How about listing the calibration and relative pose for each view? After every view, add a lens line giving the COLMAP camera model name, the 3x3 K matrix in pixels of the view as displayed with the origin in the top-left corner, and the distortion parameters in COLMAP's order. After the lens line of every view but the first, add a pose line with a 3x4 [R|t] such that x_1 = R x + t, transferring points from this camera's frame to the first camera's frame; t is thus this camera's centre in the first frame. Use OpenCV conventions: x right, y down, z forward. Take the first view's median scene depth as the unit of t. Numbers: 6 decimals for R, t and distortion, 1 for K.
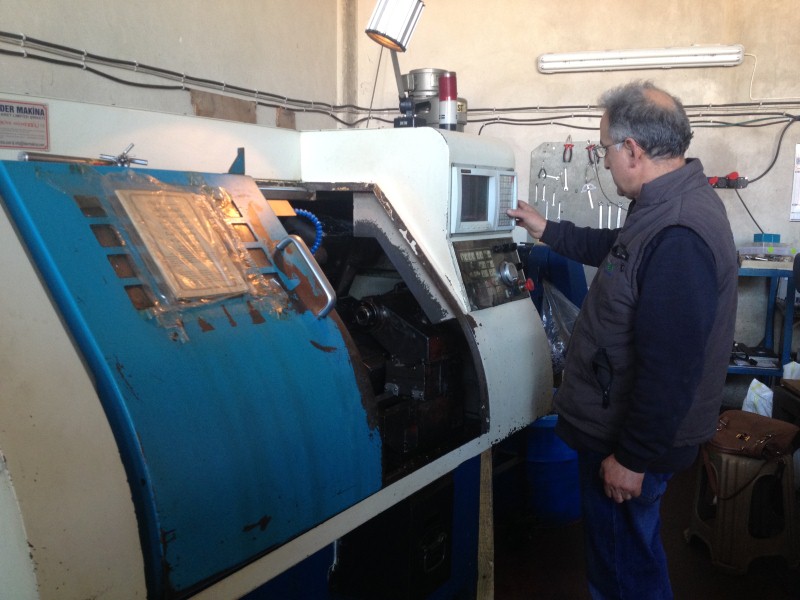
lens RADIAL K [[755.3, 0, 400.3], [0, 755.3, 310.5], [0, 0, 1]] dist [0.097637, -0.218514]
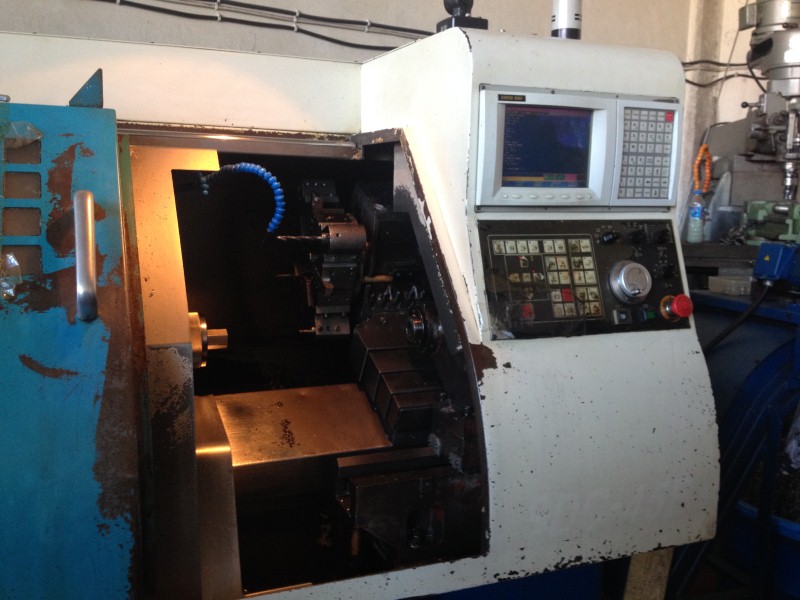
lens RADIAL K [[755.3, 0, 400.3], [0, 755.3, 310.5], [0, 0, 1]] dist [0.097637, -0.218514]
pose [[0.820796, 0.093596, -0.563501, 0.222012], [-0.091346, 0.995296, 0.032261, -0.020825], [0.563870, 0.024994, 0.825485, 0.296041]]
